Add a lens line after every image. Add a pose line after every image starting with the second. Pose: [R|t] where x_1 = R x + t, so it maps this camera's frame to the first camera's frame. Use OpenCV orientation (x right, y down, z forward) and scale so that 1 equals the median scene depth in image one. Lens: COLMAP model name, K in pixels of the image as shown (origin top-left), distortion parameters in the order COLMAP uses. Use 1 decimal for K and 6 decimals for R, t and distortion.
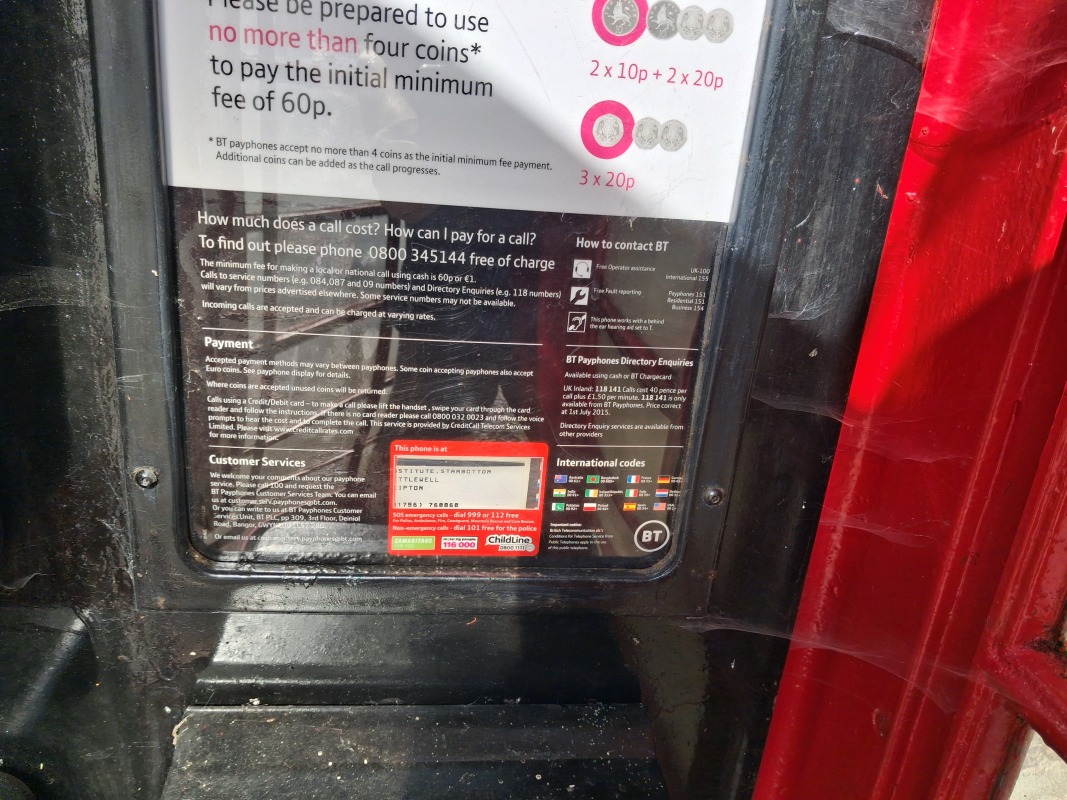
lens RADIAL K [[829.3, 0, 533.5], [0, 829.3, 400.0], [0, 0, 1]] dist [0.007589, -0.000691]
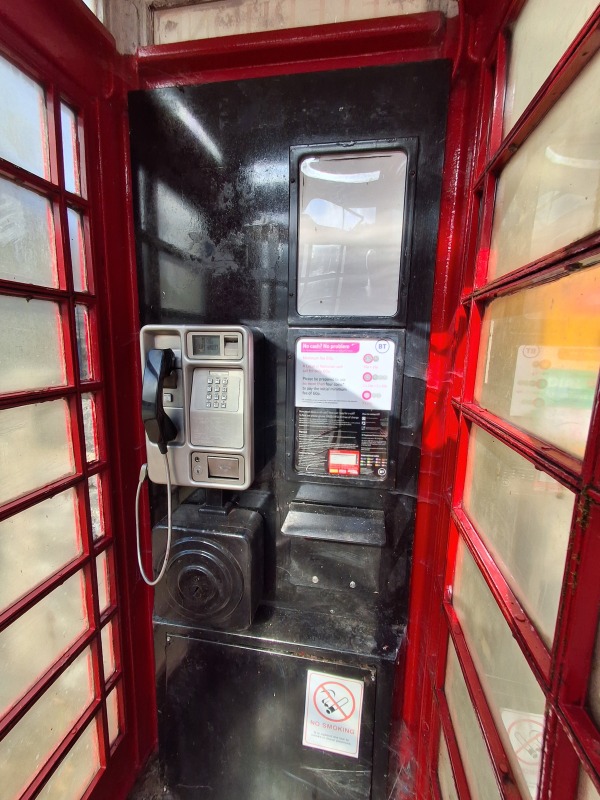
lens RADIAL K [[367.2, 0, 300.0], [0, 367.2, 400.0], [0, 0, 1]] dist [0.001991, 0.000708]
pose [[0.959709, -0.018919, -0.280359, 0.359151], [-0.032733, 0.983412, -0.178411, 0.181065], [0.279084, 0.180399, 0.943169, -1.537738]]
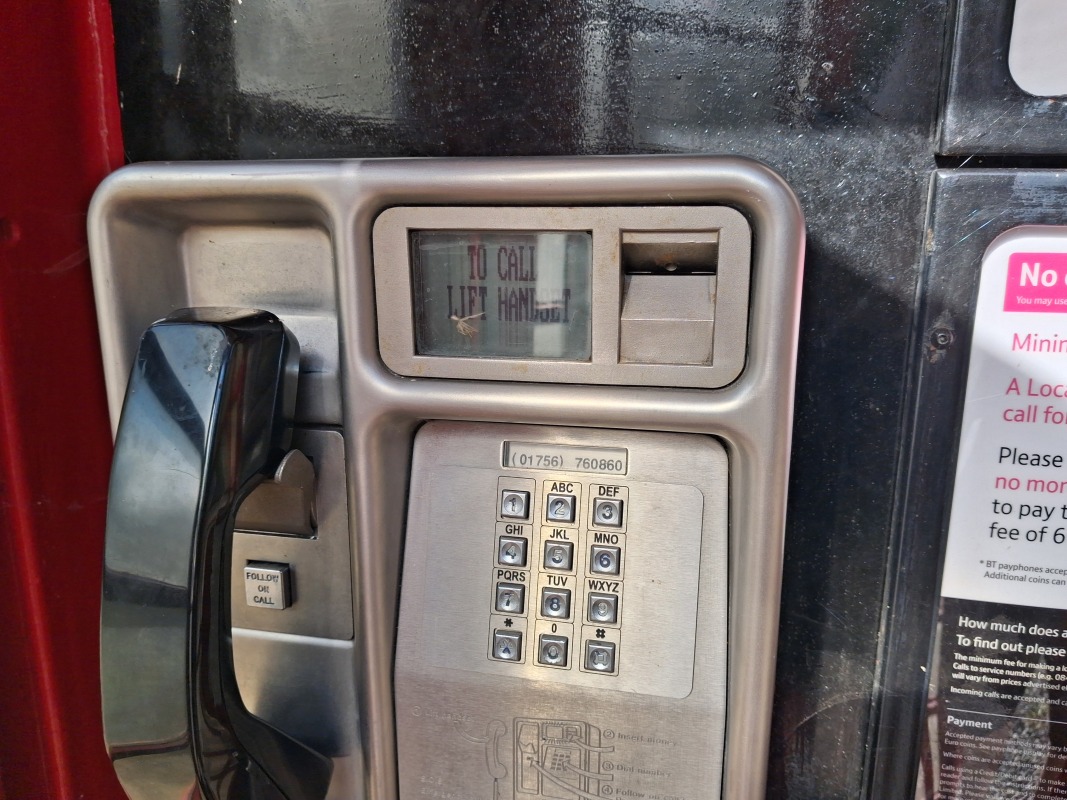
lens RADIAL K [[842.2, 0, 550.2], [0, 842.2, 404.6], [0, 0, 1]] dist [0.011560, -0.014441]
pose [[0.946793, -0.001872, -0.321839, -0.543043], [-0.035132, 0.993406, -0.109132, -0.357879], [0.319921, 0.114632, 0.940484, -0.320376]]
